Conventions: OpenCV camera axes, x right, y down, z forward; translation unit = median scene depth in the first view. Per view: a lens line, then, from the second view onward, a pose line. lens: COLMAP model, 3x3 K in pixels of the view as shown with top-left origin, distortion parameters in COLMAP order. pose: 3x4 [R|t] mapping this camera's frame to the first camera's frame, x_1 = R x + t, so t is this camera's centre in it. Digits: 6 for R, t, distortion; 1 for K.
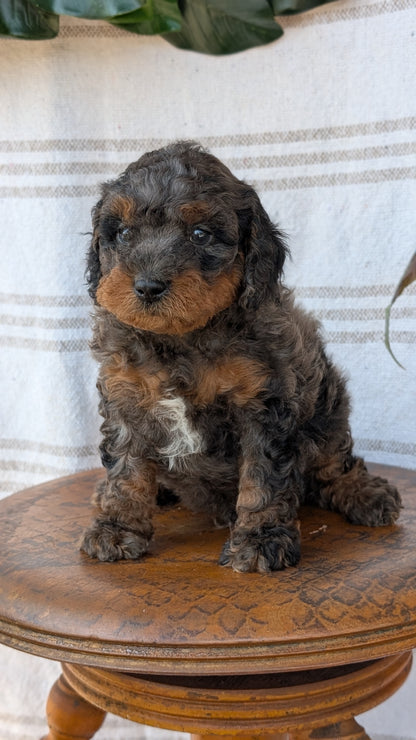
lens RADIAL K [[898.5, 0, 218.3], [0, 898.5, 367.6], [0, 0, 1]] dist [-0.018095, -0.059025]
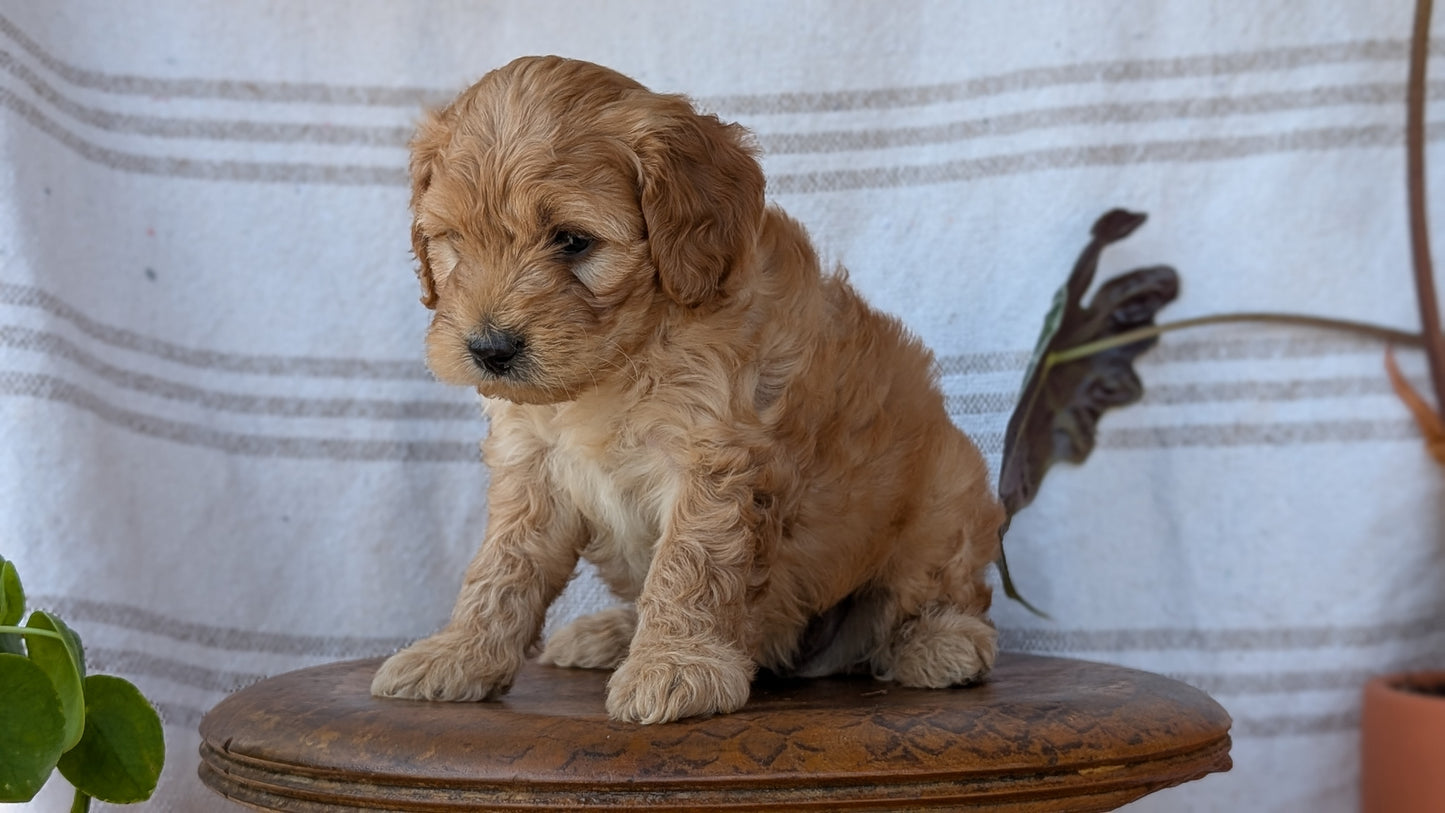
lens RADIAL K [[1705.0, 0, 831.9], [0, 1705.0, 491.5], [0, 0, 1]] dist [0.011728, 0.001988]
pose [[0.990972, 0.035901, 0.129170, -0.087967], [-0.017340, 0.989708, -0.142046, 0.267213], [-0.132940, 0.138524, 0.981396, -0.120900]]
